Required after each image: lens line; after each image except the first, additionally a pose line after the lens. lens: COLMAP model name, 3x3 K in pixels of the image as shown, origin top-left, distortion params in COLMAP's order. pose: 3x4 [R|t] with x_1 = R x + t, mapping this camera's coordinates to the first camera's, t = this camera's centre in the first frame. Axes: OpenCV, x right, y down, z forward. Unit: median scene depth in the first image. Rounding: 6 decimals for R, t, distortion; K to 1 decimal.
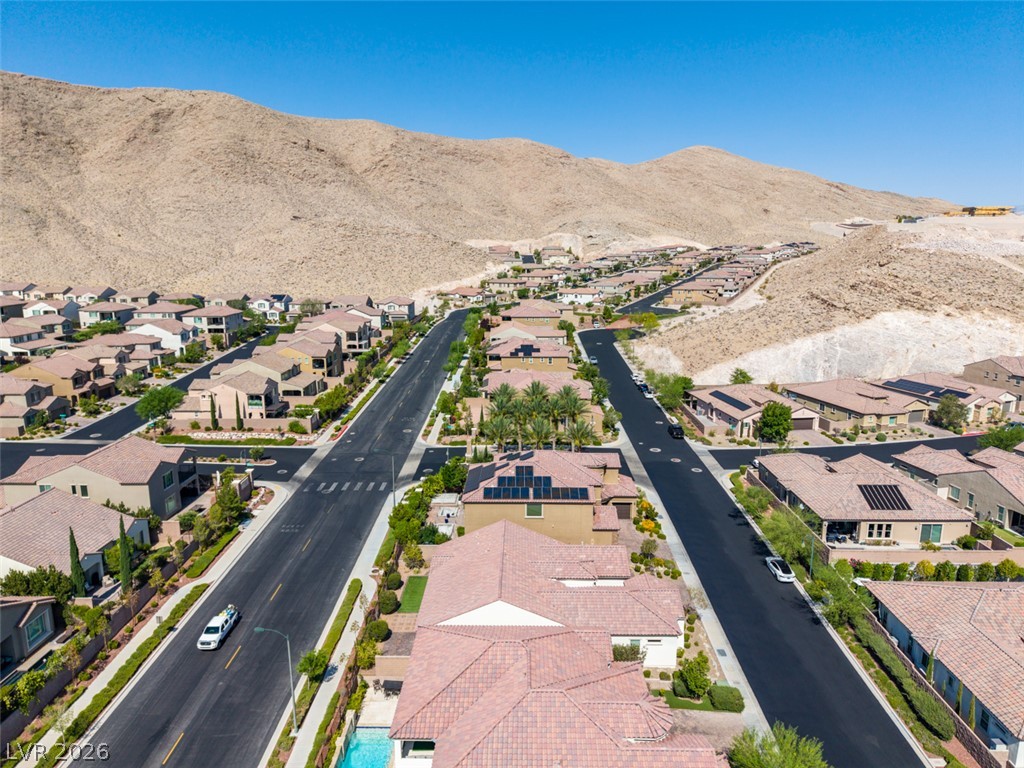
lens RADIAL K [[681.9, 0, 511.3], [0, 681.9, 388.4], [0, 0, 1]] dist [0.040184, -0.044458]
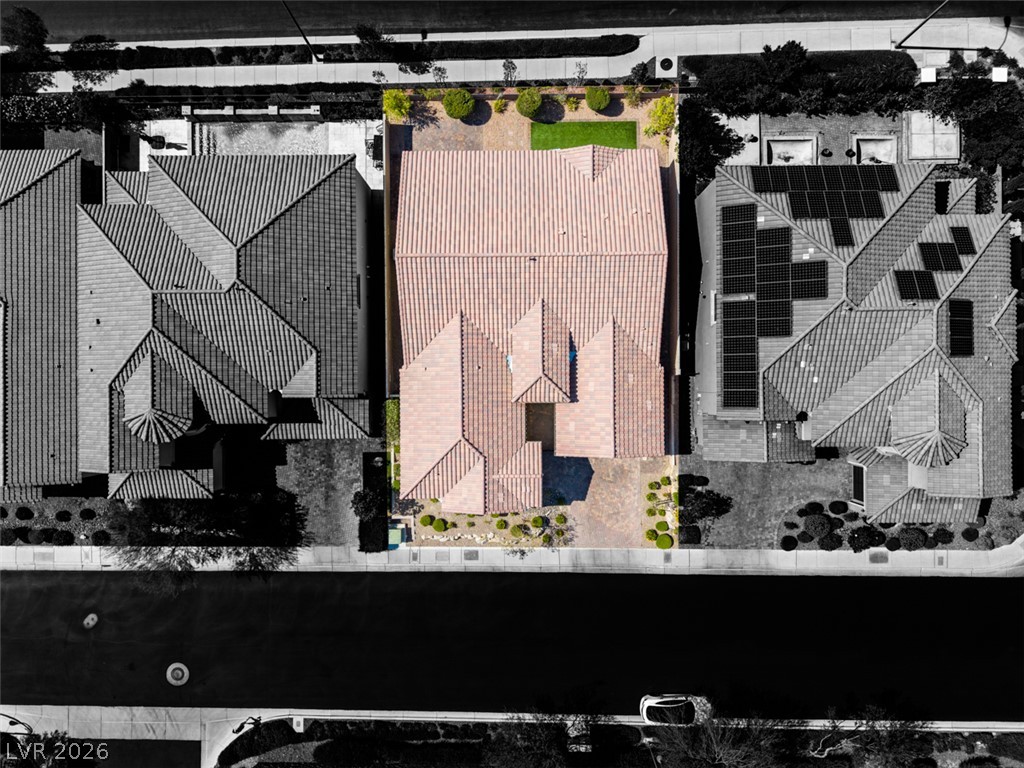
lens RADIAL K [[681.9, 0, 518.8], [0, 681.9, 381.9], [0, 0, 1]] dist [0.040184, -0.044458]
pose [[0.019229, 0.999812, -0.002471, 0.038627], [-0.198717, 0.006244, 0.980037, -0.135807], [0.979868, -0.018354, 0.198800, 0.311875]]
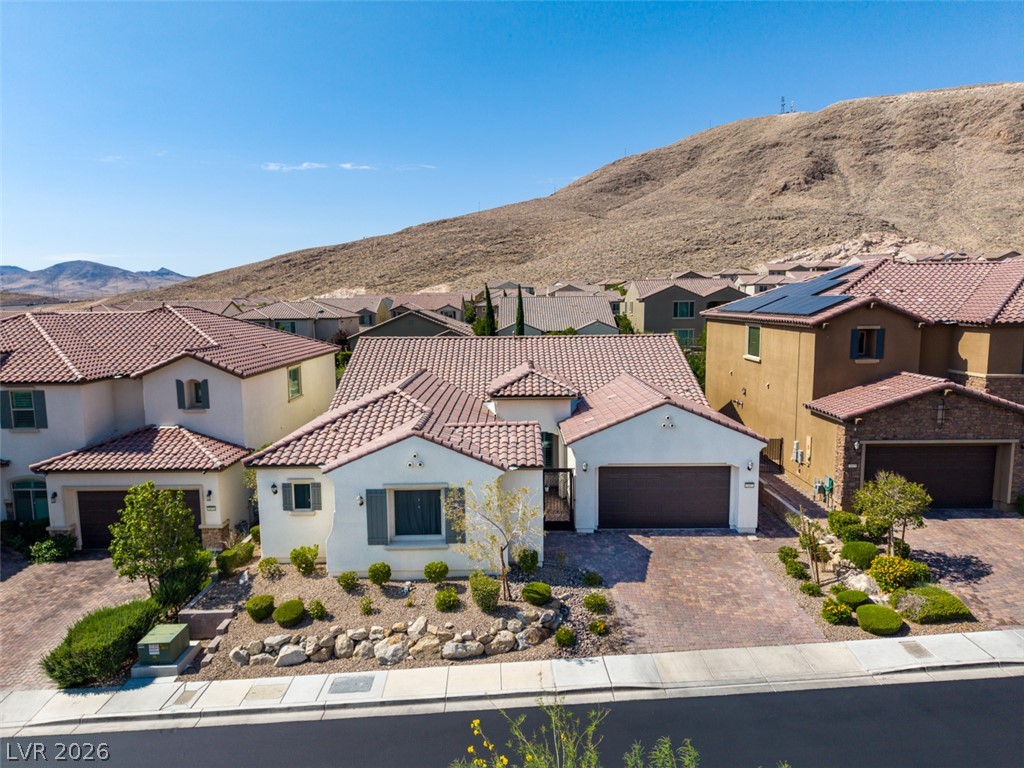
lens RADIAL K [[681.9, 0, 511.8], [0, 681.9, 386.5], [0, 0, 1]] dist [0.040184, -0.044458]
pose [[0.011618, 0.126443, -0.991906, 0.194185], [-0.196859, 0.972848, 0.121707, 0.078002], [0.980363, 0.193852, 0.036194, 0.356210]]
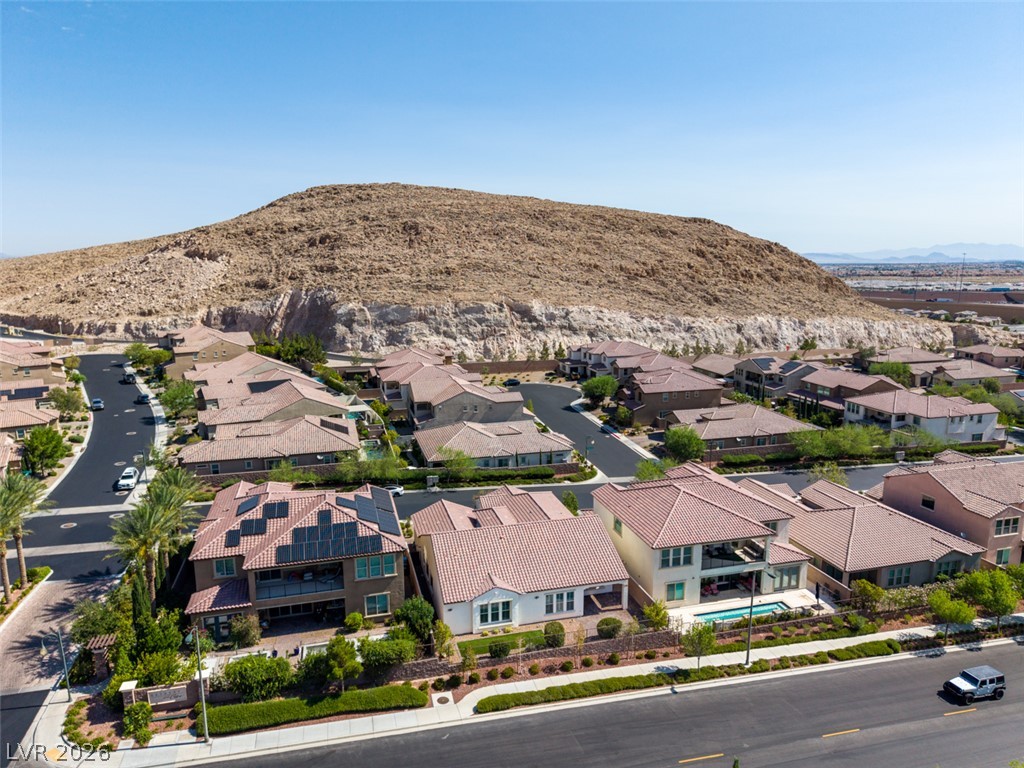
lens RADIAL K [[681.9, 0, 513.2], [0, 681.9, 393.3], [0, 0, 1]] dist [0.040184, -0.044458]
pose [[-0.278515, -0.188890, 0.941674, -0.327911], [0.202971, 0.946749, 0.249940, -0.066949], [-0.938740, 0.260744, -0.225344, 0.426666]]
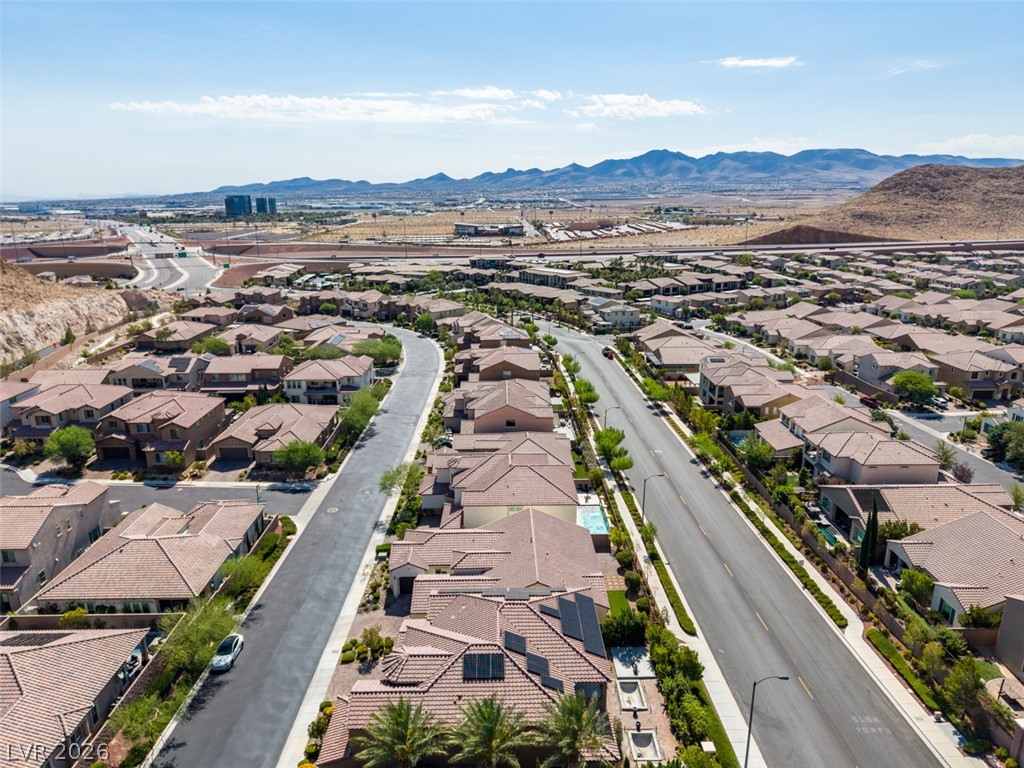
lens RADIAL K [[681.9, 0, 507.4], [0, 681.9, 386.1], [0, 0, 1]] dist [0.040184, -0.044458]
pose [[-0.999657, 0.011827, -0.023364, 0.019975], [-0.000421, 0.884824, 0.465926, -0.190711], [0.026184, 0.465776, -0.884515, 0.686898]]
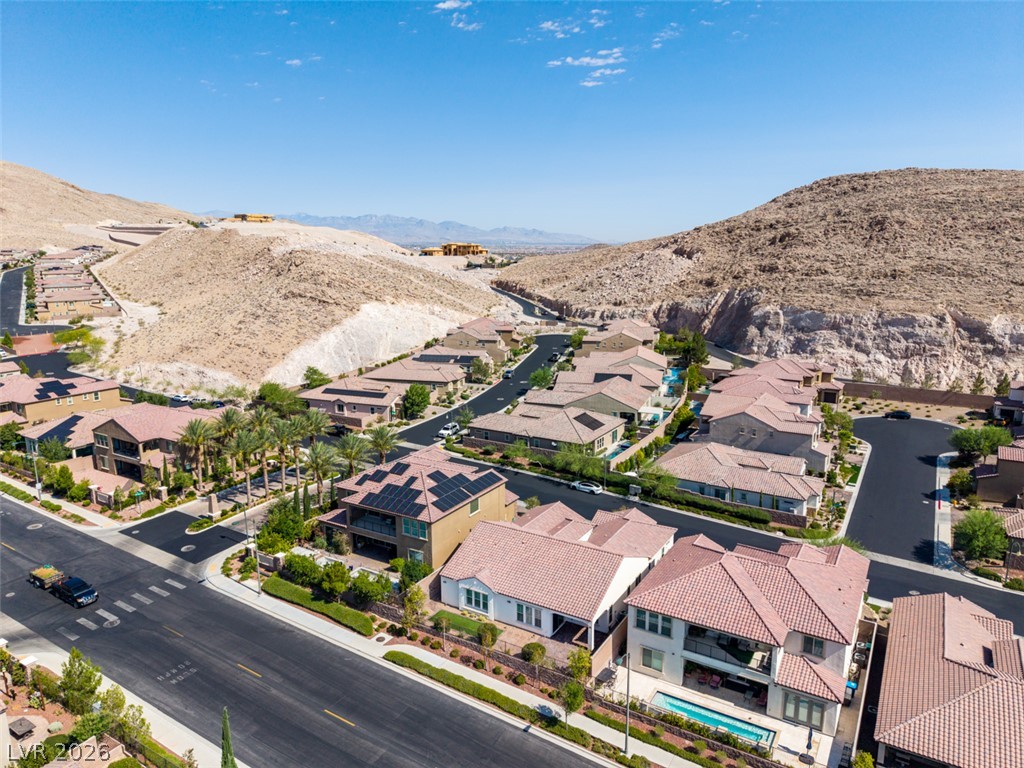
lens RADIAL K [[681.9, 0, 512.6], [0, 681.9, 397.0], [0, 0, 1]] dist [0.040184, -0.044458]
pose [[0.511144, -0.190146, 0.838198, -0.319828], [0.184637, 0.976746, 0.108981, -0.033900], [-0.839429, 0.099057, 0.534366, 0.166778]]
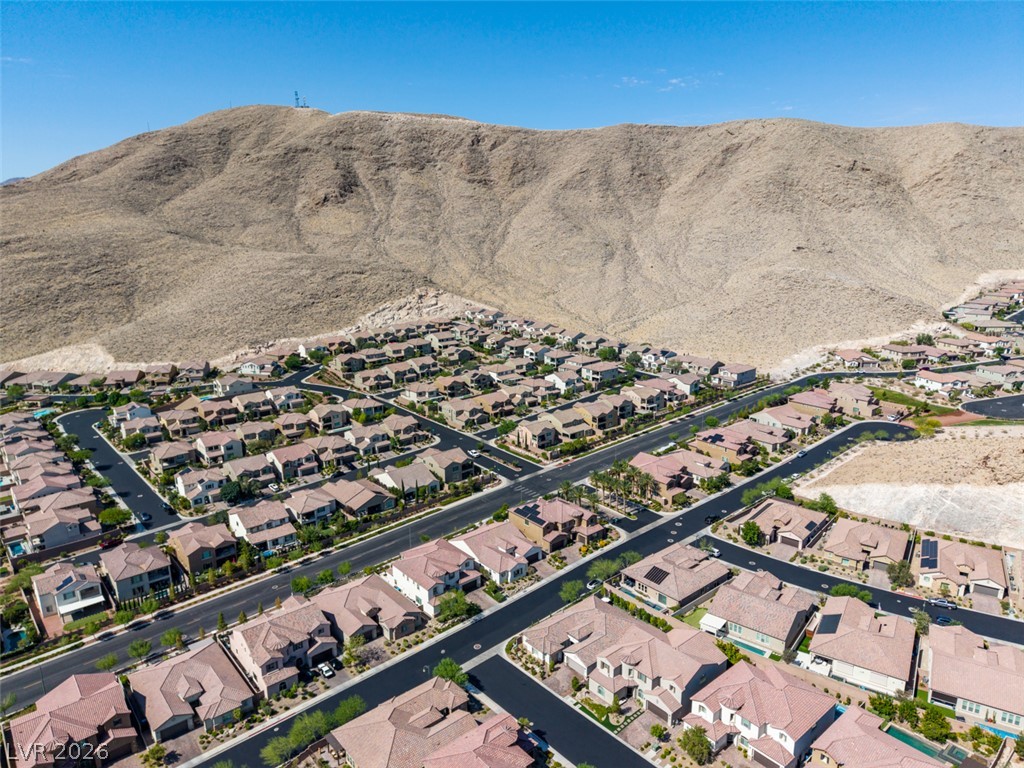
lens RADIAL K [[681.9, 0, 510.5], [0, 681.9, 392.0], [0, 0, 1]] dist [0.040184, -0.044458]
pose [[0.654461, 0.190027, -0.731827, 0.725873], [-0.148843, 0.981342, 0.121708, -0.245170], [0.741300, 0.029274, 0.670535, -0.303629]]
